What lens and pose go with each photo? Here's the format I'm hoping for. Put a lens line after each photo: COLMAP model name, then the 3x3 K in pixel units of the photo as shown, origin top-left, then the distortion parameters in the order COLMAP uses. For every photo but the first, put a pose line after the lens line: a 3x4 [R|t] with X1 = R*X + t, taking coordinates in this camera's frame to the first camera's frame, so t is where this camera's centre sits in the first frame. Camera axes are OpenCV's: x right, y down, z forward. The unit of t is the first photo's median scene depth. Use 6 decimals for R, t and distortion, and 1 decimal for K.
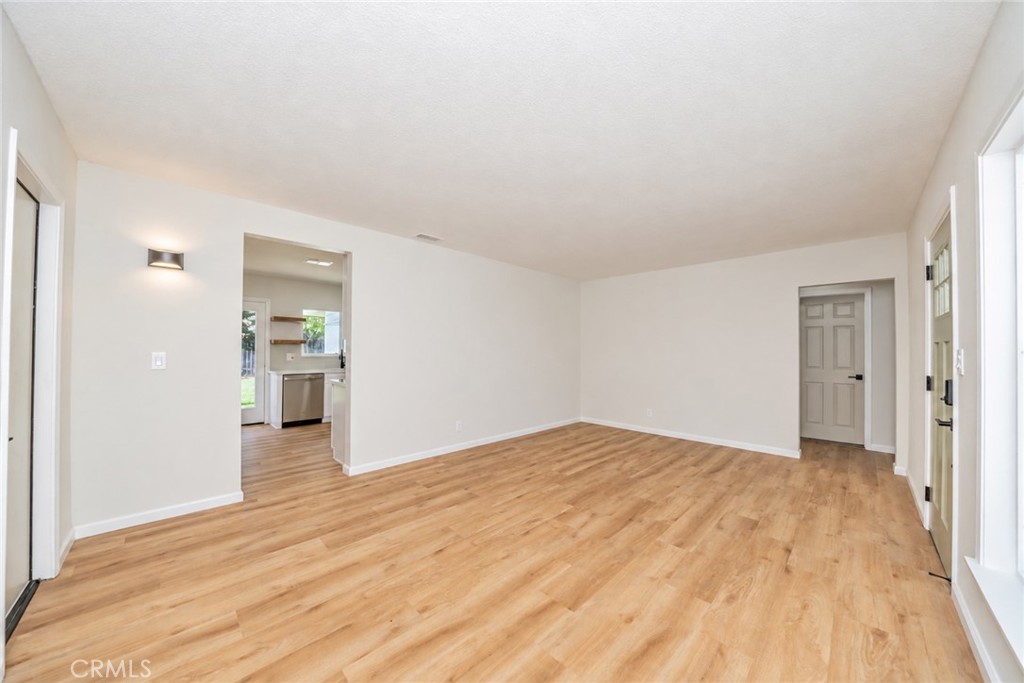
lens RADIAL K [[349.7, 0, 512.8], [0, 349.7, 349.5], [0, 0, 1]] dist [-0.000379, 0.000041]
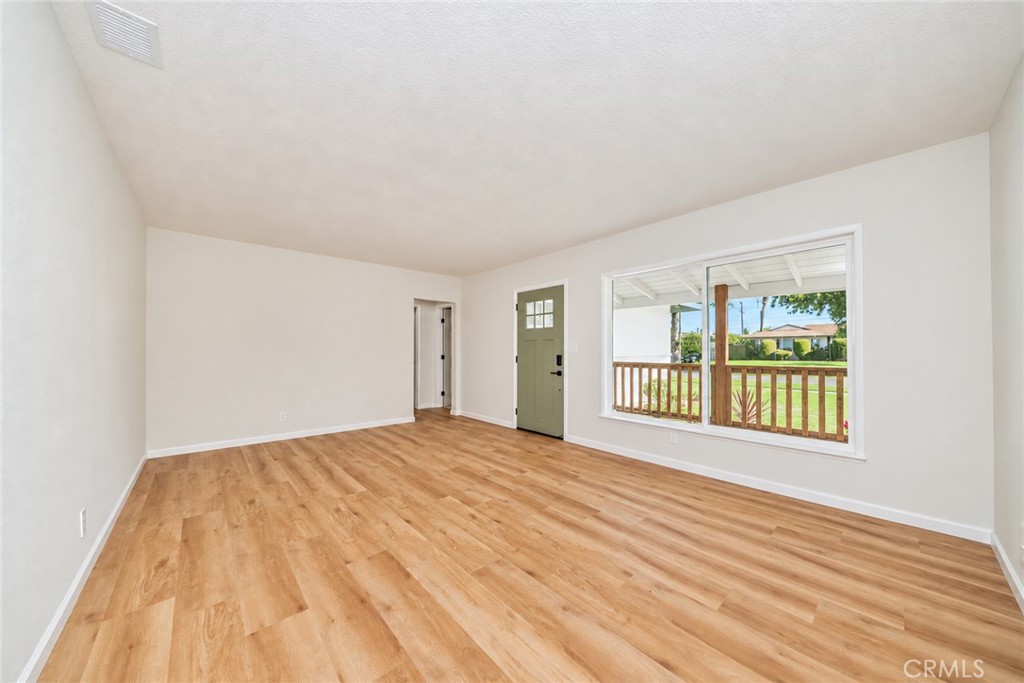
lens RADIAL K [[349.7, 0, 512.8], [0, 349.7, 349.5], [0, 0, 1]] dist [-0.000379, 0.000041]
pose [[0.054969, 0.002715, 0.998484, -0.774043], [-0.008149, 0.999964, -0.002271, 0.036247], [-0.998455, -0.008012, 0.054989, 0.746328]]
